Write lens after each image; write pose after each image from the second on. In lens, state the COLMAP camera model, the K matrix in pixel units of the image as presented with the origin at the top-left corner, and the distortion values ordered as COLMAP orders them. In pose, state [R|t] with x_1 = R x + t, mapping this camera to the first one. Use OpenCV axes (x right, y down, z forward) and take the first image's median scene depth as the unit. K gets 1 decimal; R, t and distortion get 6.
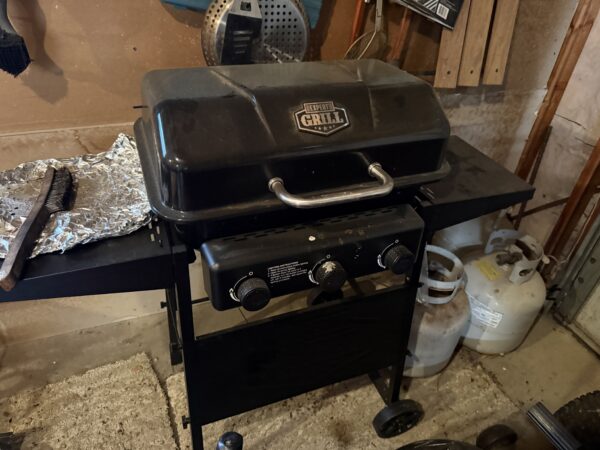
lens RADIAL K [[425.6, 0, 299.7], [0, 425.6, 224.4], [0, 0, 1]] dist [-0.008496, -0.000050]
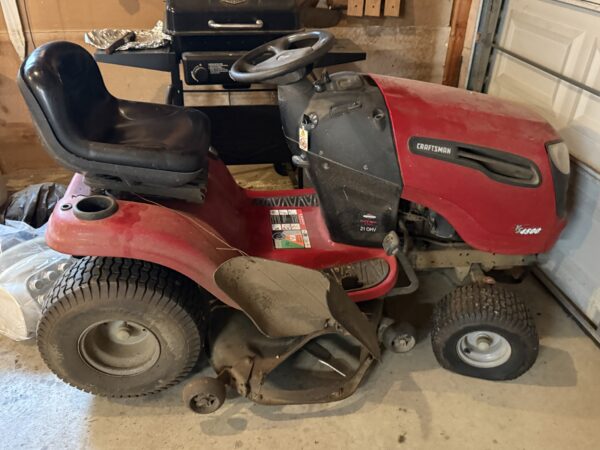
lens RADIAL K [[501.9, 0, 299.3], [0, 501.9, 225.3], [0, 0, 1]] dist [-0.001639, -0.008890]
pose [[0.979385, 0.069421, -0.189698, 0.460072], [-0.086361, 0.992839, -0.082532, 0.538626], [0.182610, 0.097213, 0.978368, -0.694214]]
